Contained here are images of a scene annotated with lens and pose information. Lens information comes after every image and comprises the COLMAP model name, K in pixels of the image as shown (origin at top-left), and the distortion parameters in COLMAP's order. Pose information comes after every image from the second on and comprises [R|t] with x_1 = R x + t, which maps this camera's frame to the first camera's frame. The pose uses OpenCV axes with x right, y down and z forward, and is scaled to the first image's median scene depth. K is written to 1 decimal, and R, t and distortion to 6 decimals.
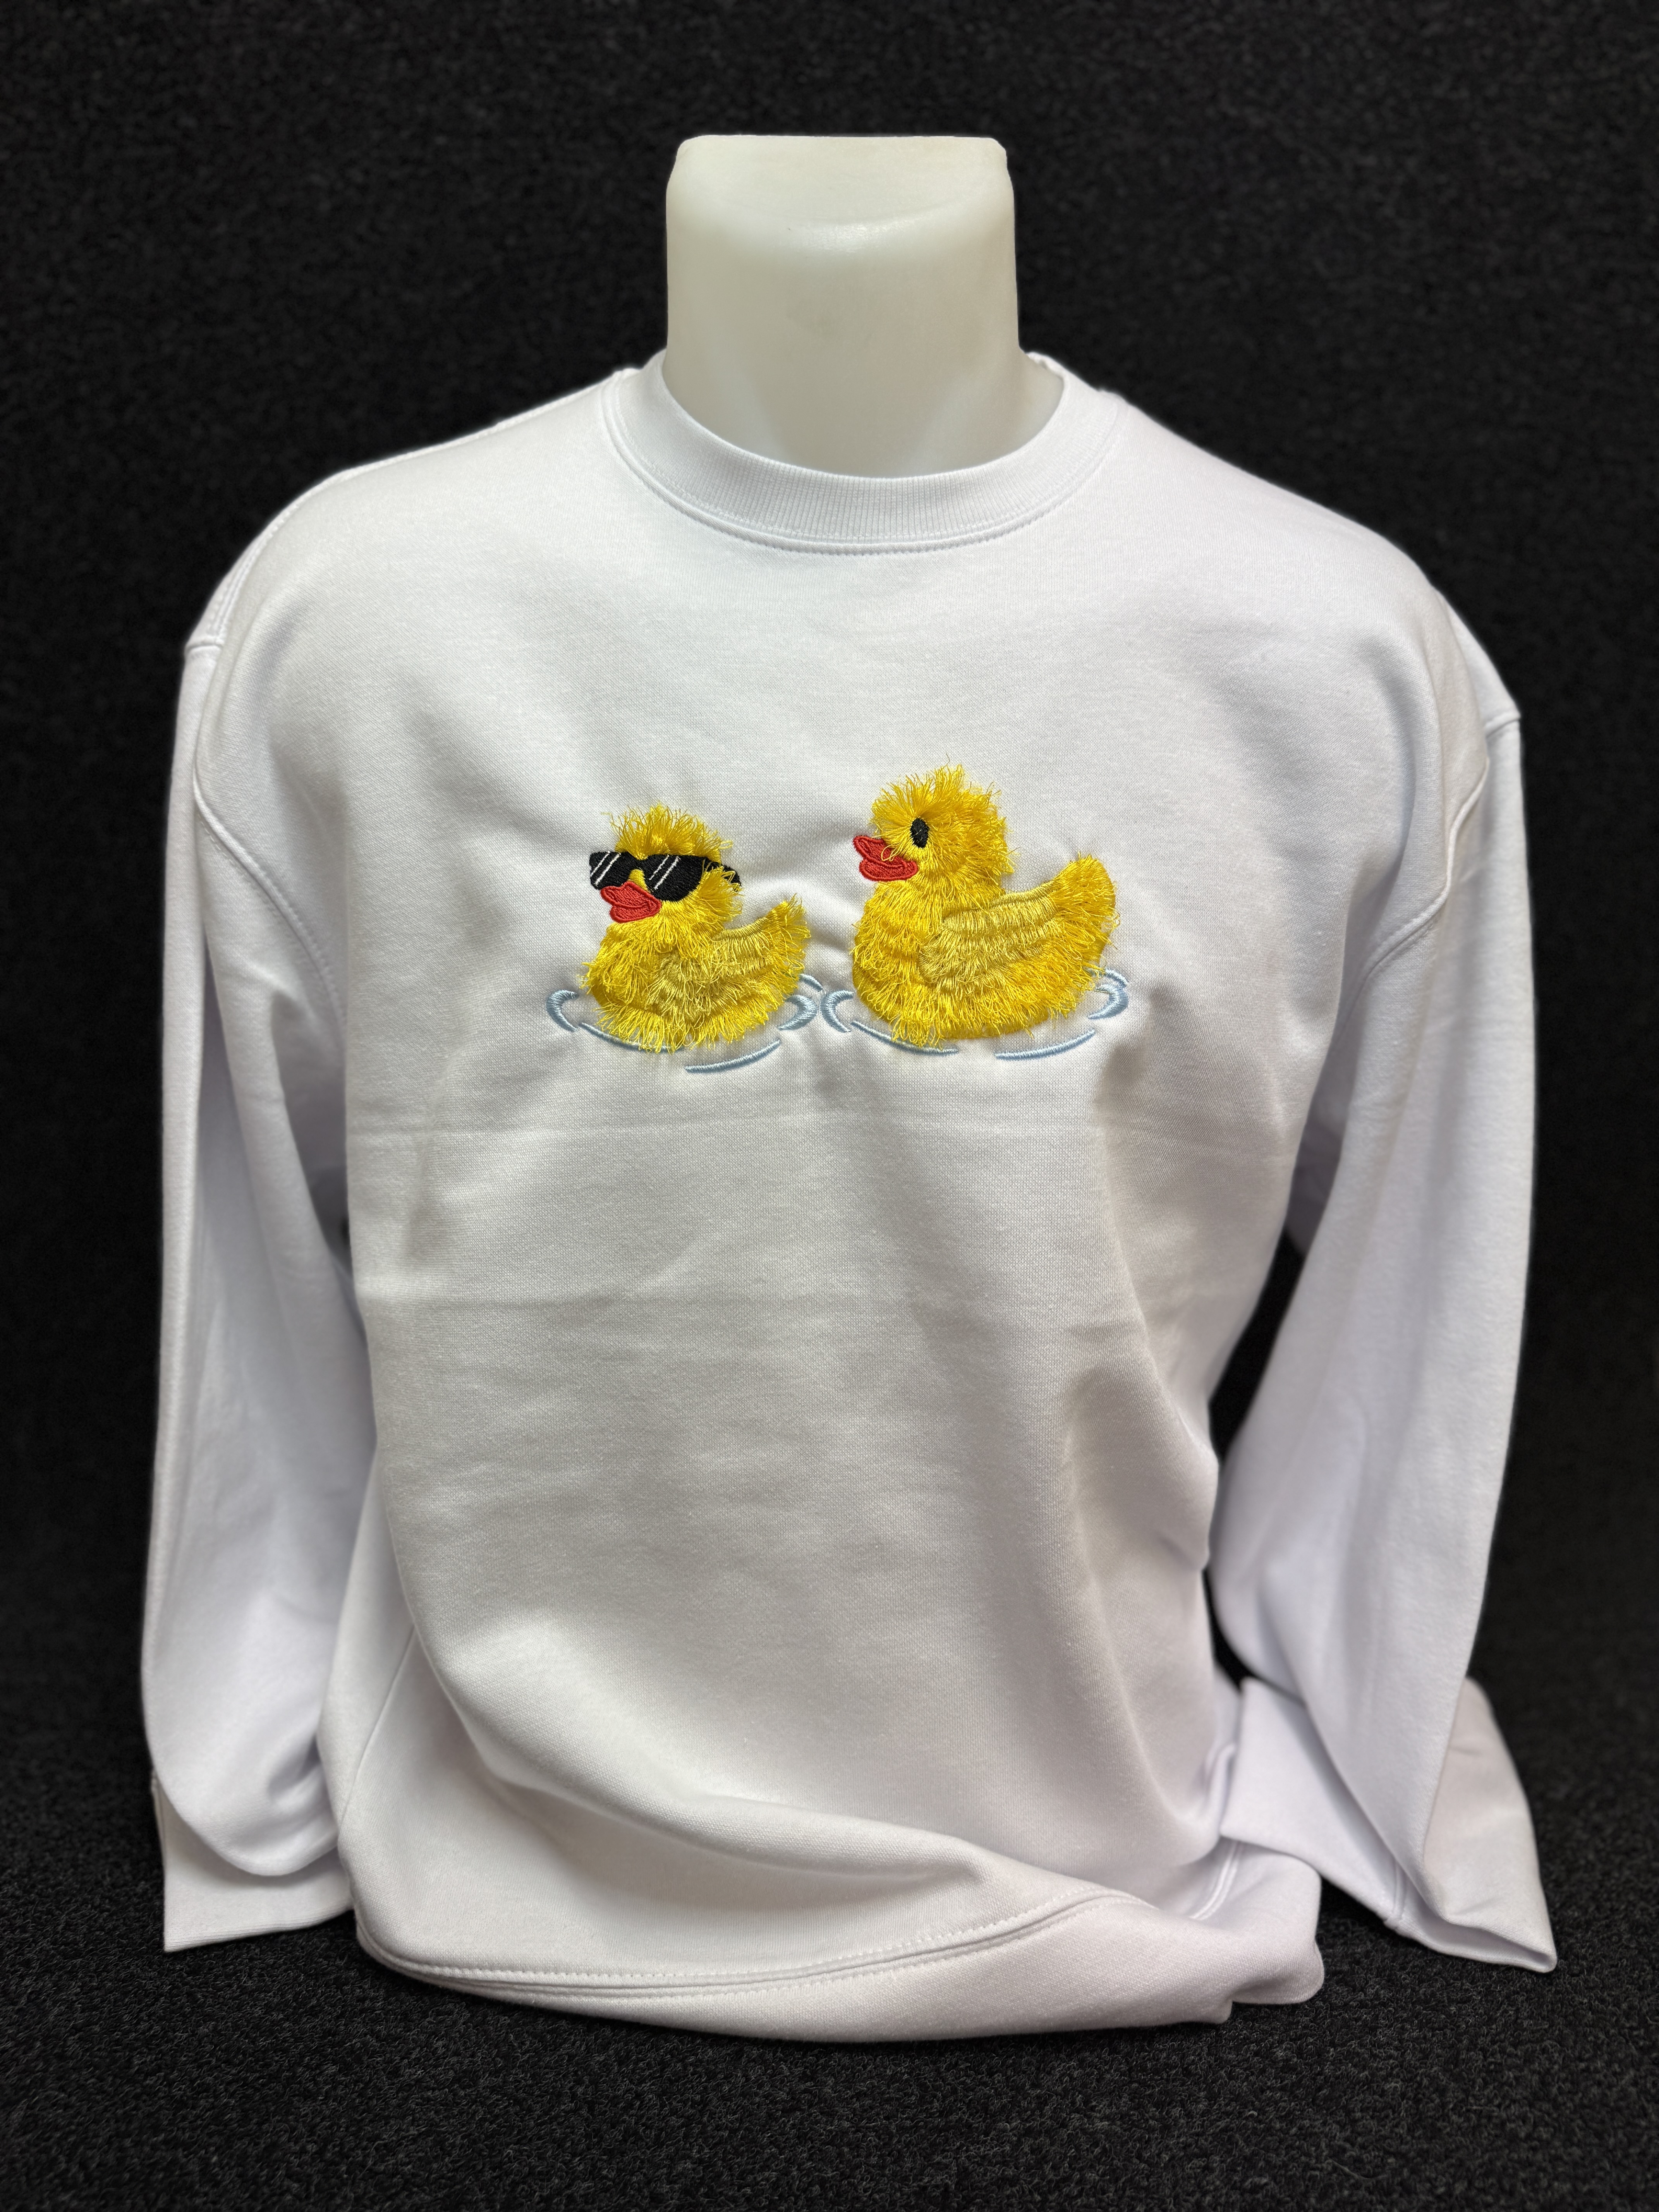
lens RADIAL K [[1555.1, 0, 811.9], [0, 1555.1, 1130.8], [0, 0, 1]] dist [-0.010155, -0.000118]
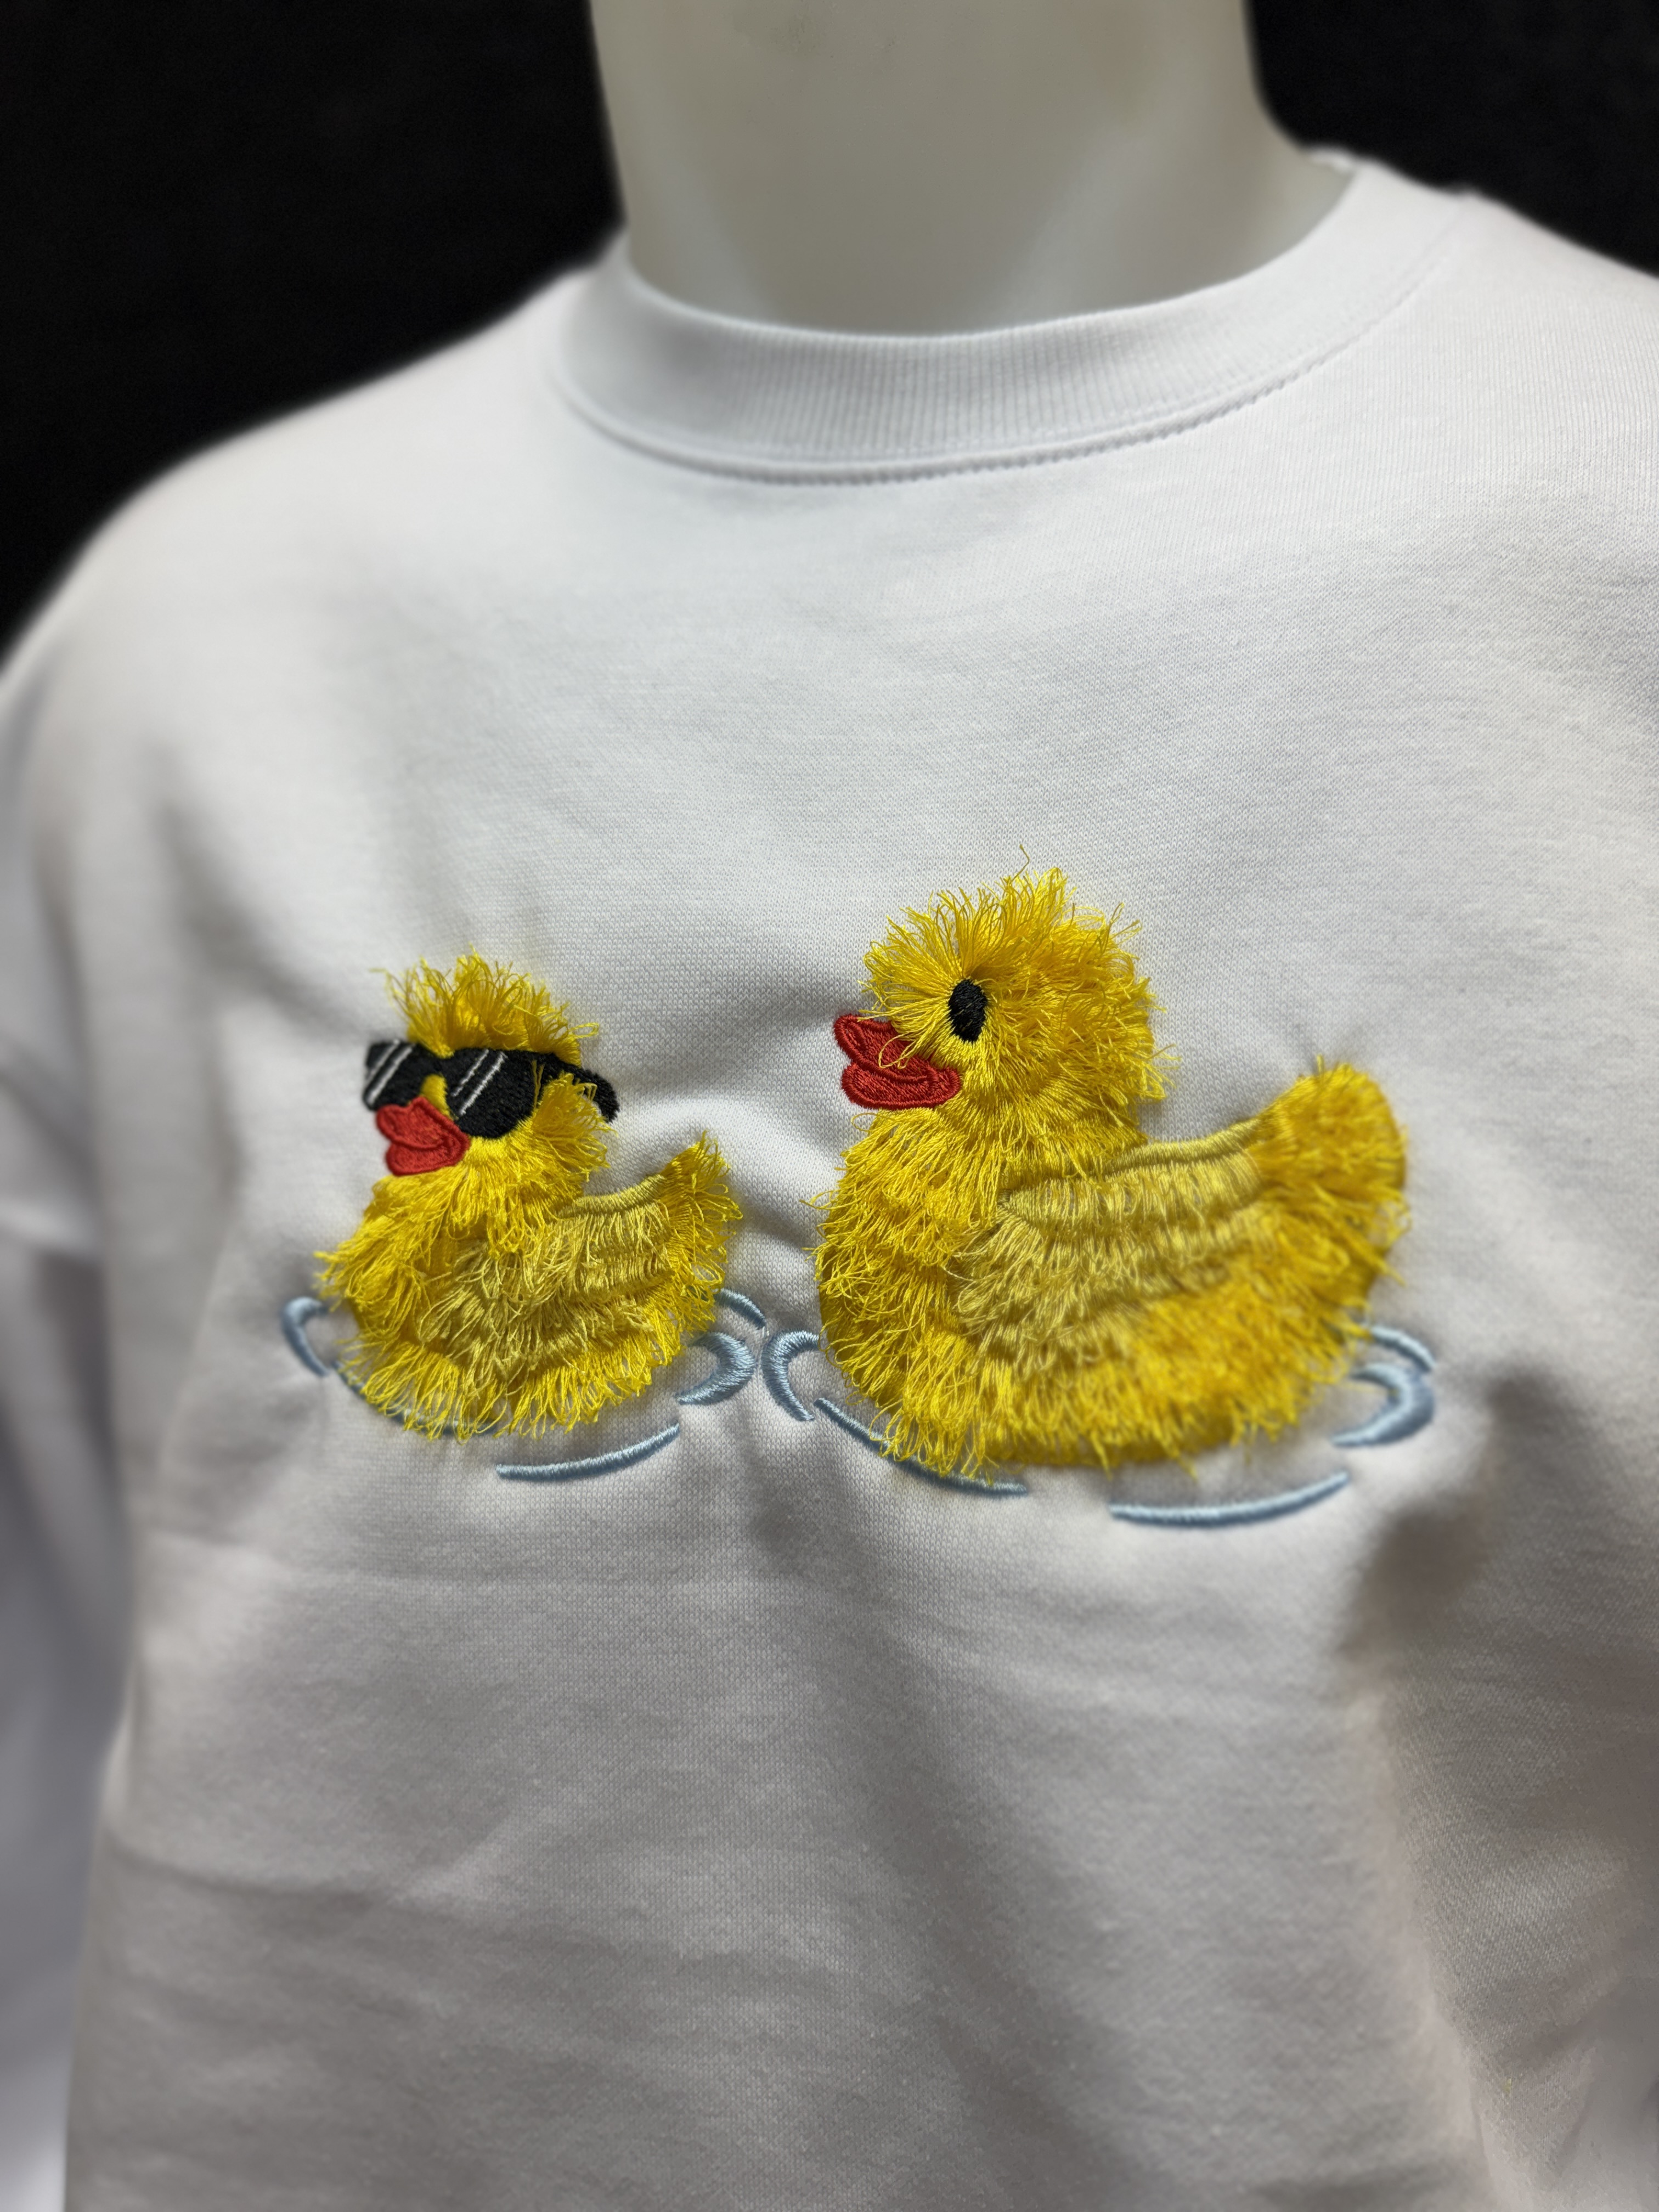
lens RADIAL K [[1555.1, 0, 833.4], [0, 1555.1, 1120.0], [0, 0, 1]] dist [-0.010155, -0.000118]
pose [[0.966477, 0.026499, -0.255380, 0.152378], [-0.055578, 0.992668, -0.107334, -0.107274], [0.250664, 0.117930, 0.960864, 0.547800]]
